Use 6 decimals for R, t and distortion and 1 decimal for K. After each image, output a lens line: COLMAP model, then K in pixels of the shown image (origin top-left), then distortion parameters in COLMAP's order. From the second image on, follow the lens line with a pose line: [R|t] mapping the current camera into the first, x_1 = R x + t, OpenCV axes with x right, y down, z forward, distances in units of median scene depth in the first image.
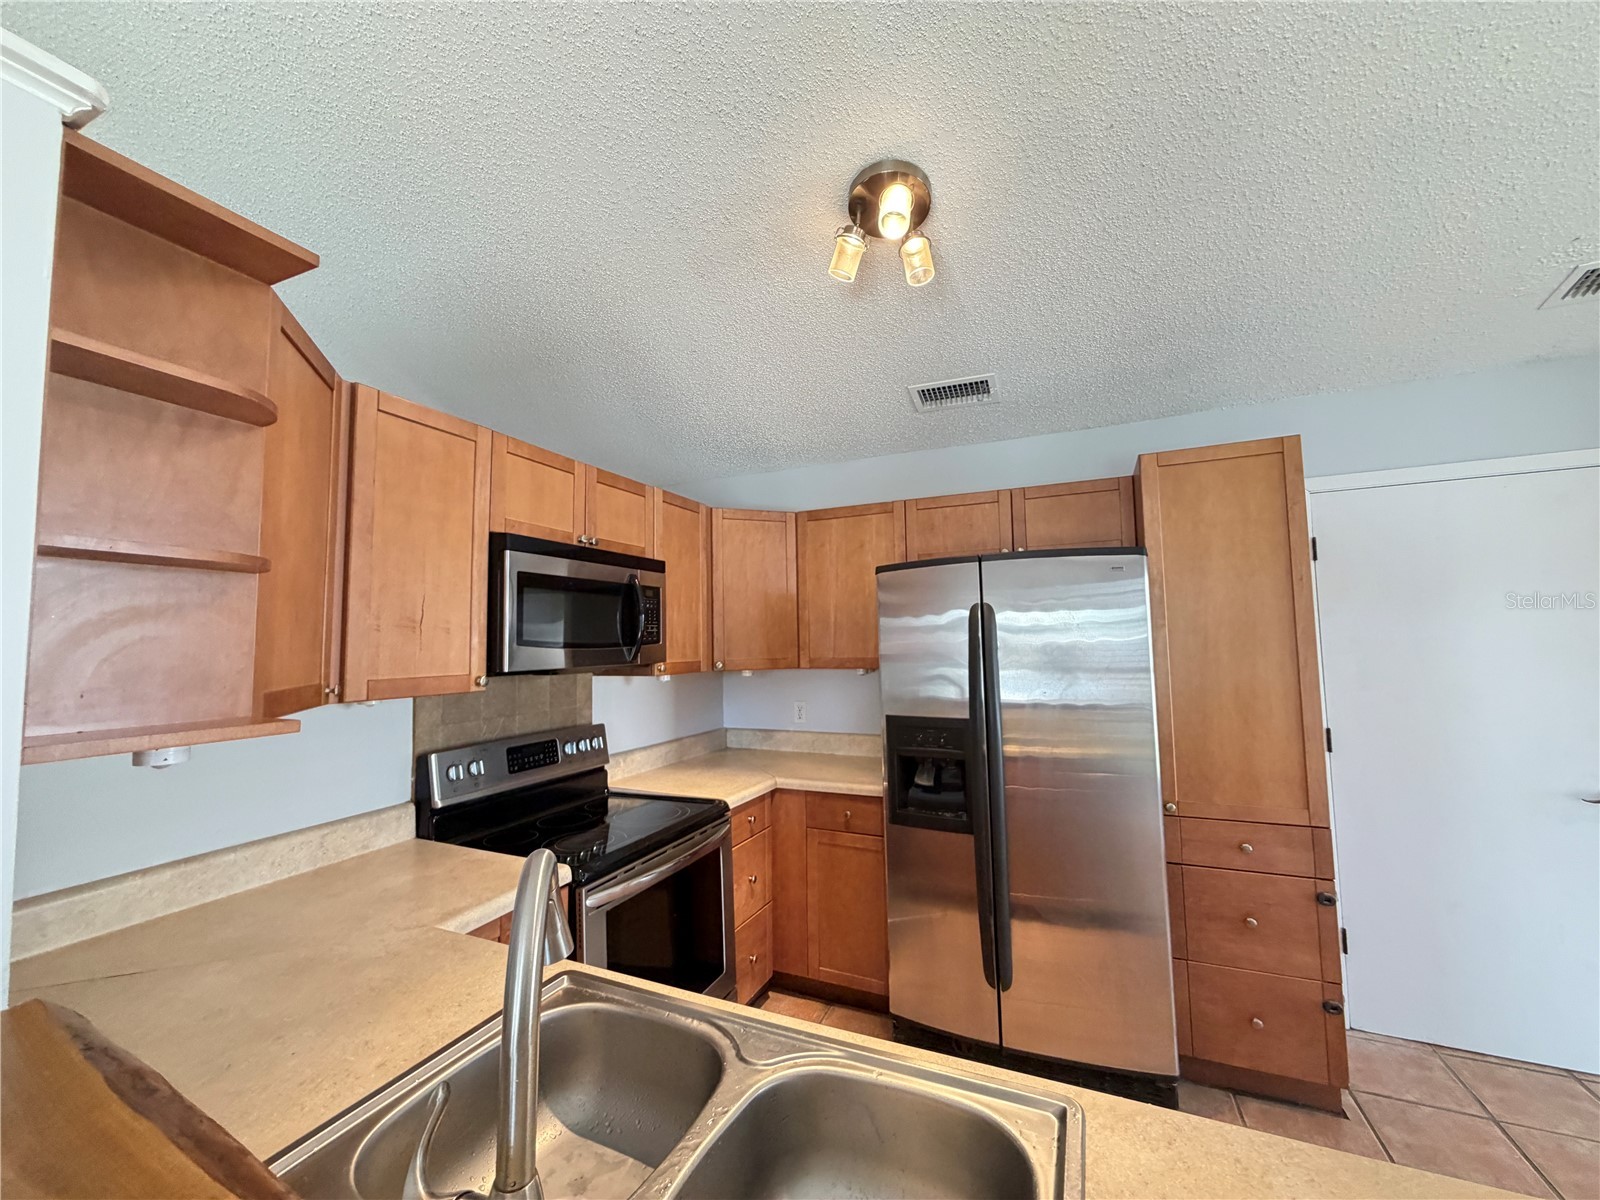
lens RADIAL K [[638.0, 0, 796.1], [0, 638.0, 599.7], [0, 0, 1]] dist [0.000081, 0.000523]
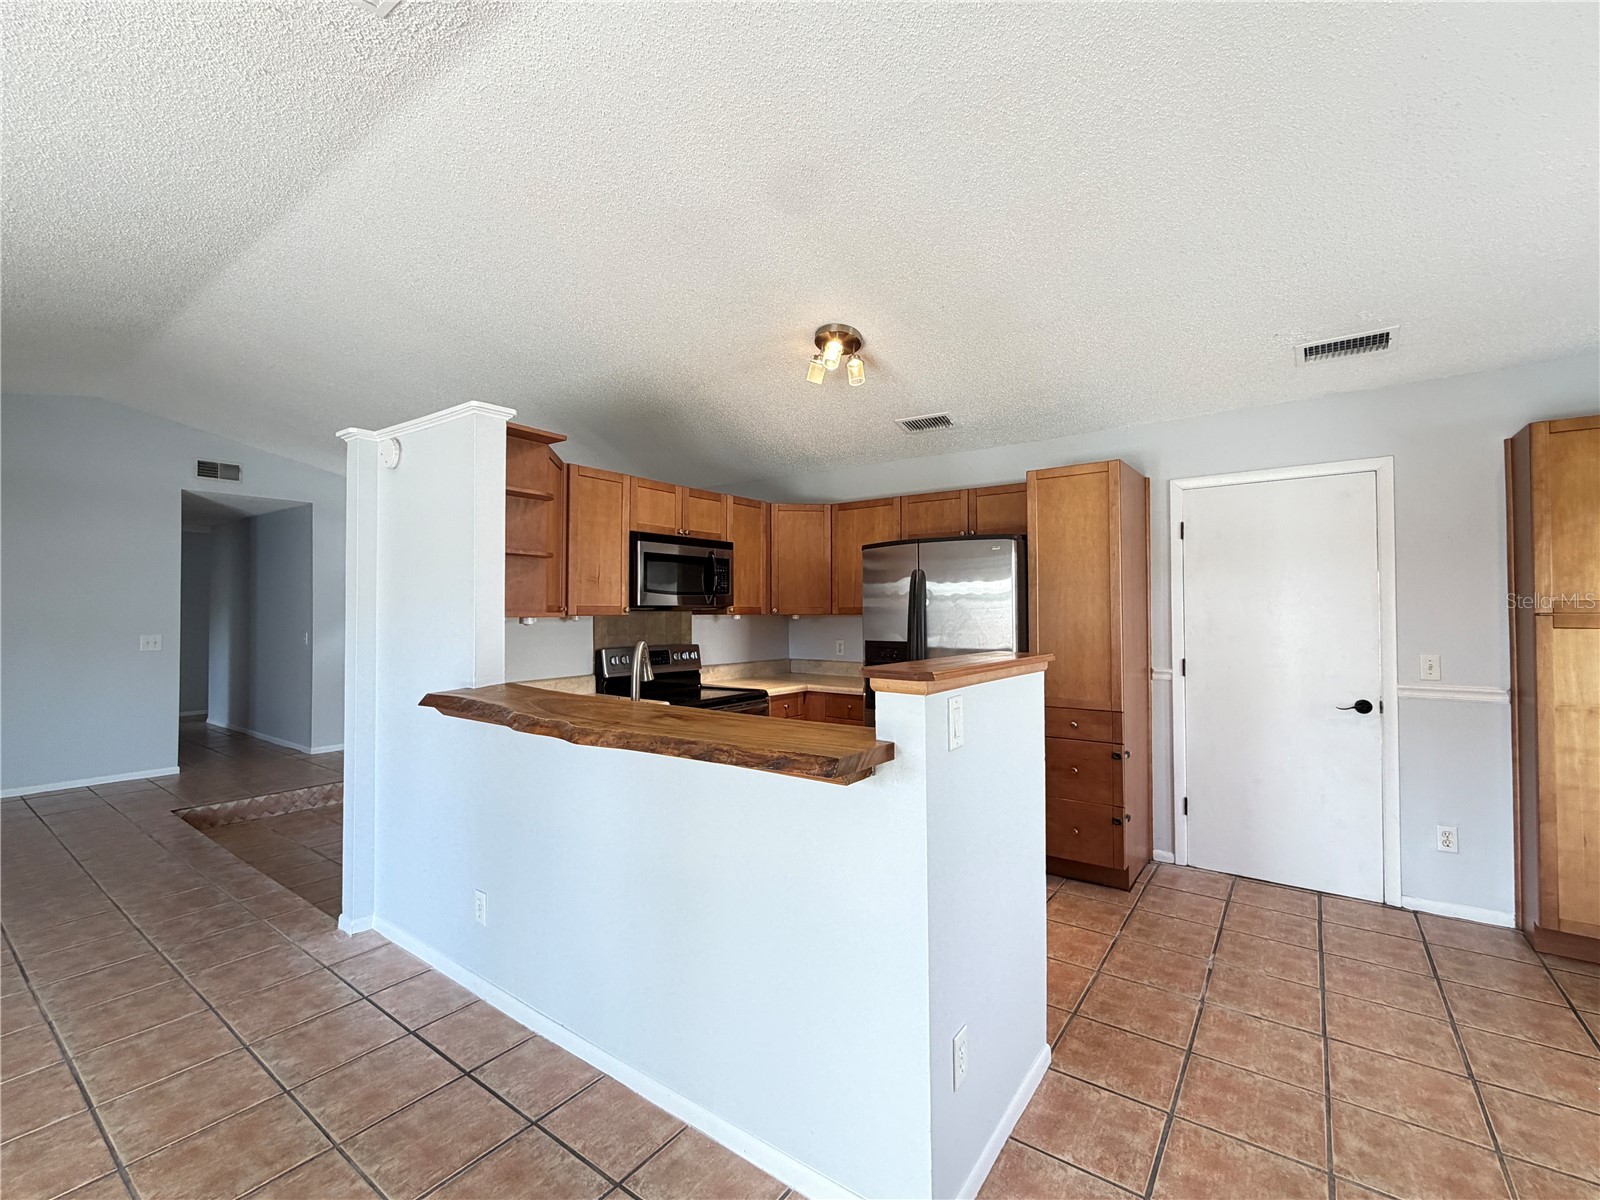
lens RADIAL K [[705.3, 0, 801.5], [0, 705.3, 600.2], [0, 0, 1]] dist [0.008891, -0.000555]
pose [[0.976962, 0.011888, -0.213083, 0.388432], [-0.000520, 0.998577, 0.053328, -0.011964], [0.213413, -0.051989, 0.975578, -0.787006]]
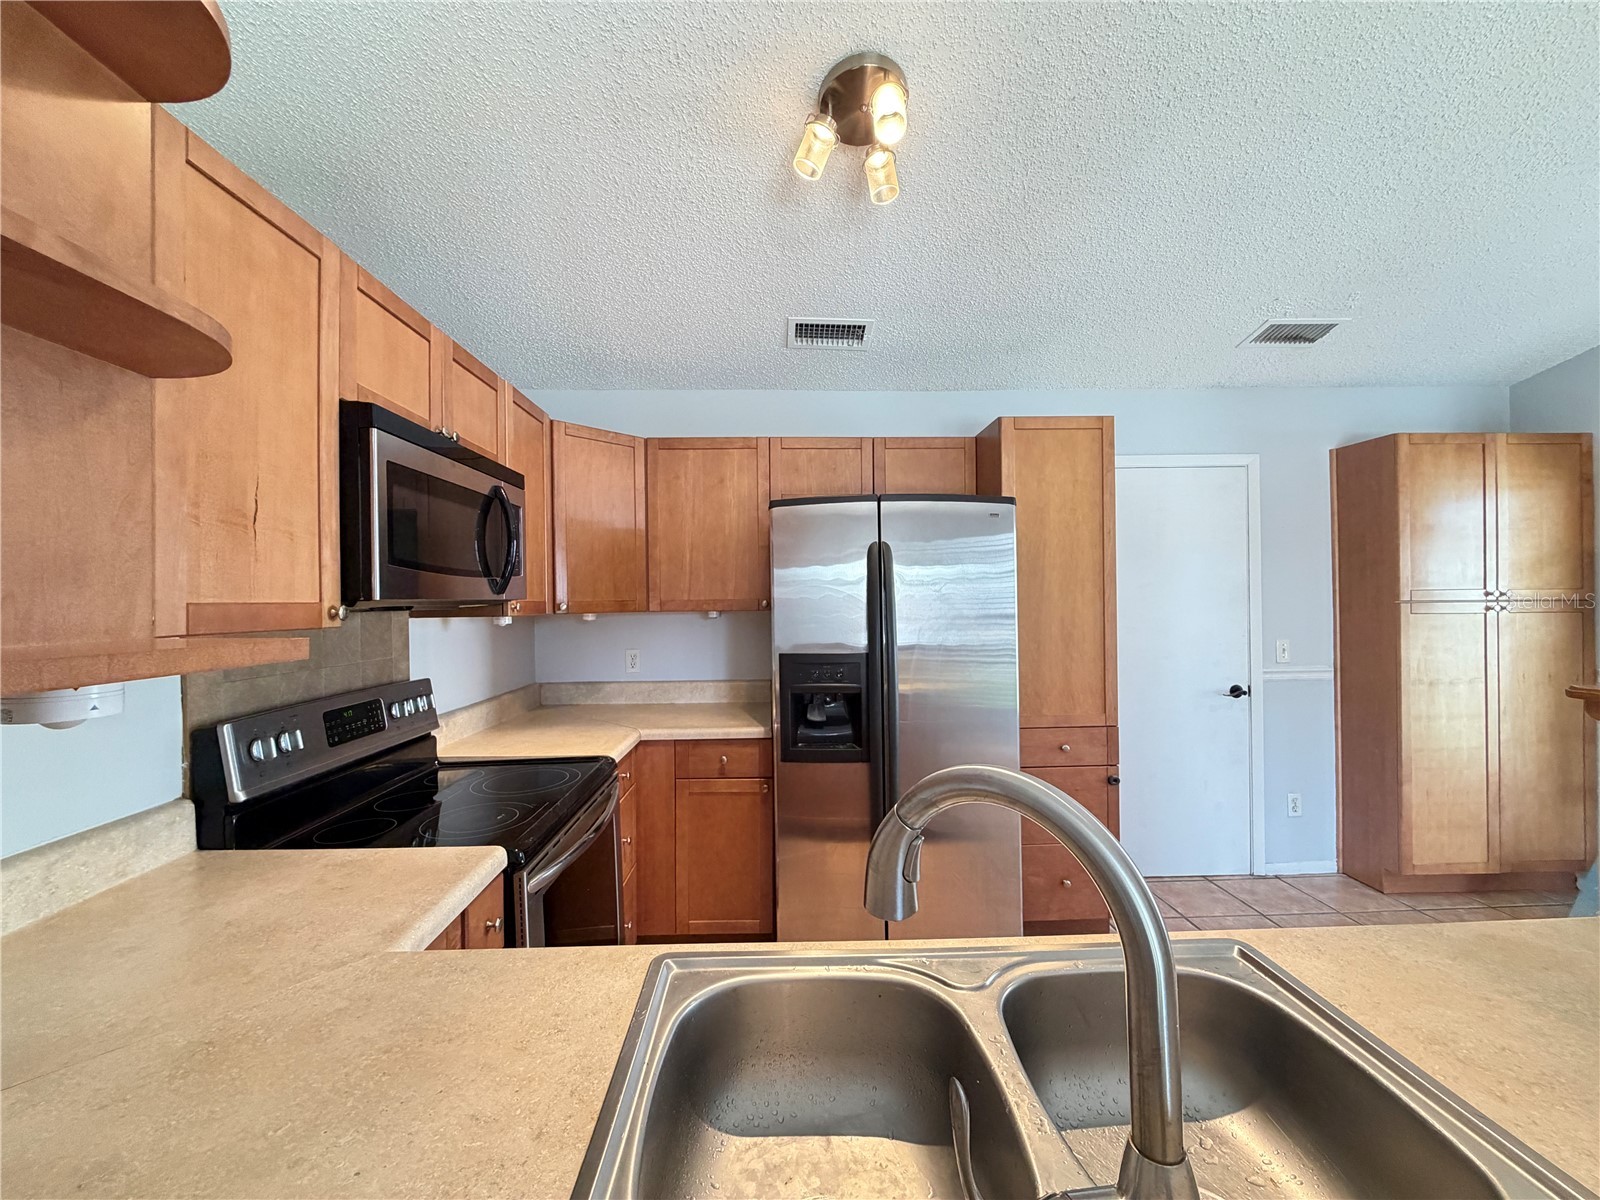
lens RADIAL K [[638.0, 0, 797.3], [0, 638.0, 599.1], [0, 0, 1]] dist [0.000081, 0.000523]
pose [[0.898213, 0.006782, 0.439509, -0.288187], [-0.033466, 0.998034, 0.052993, 0.048655], [-0.438285, -0.062307, 0.896674, 0.127045]]
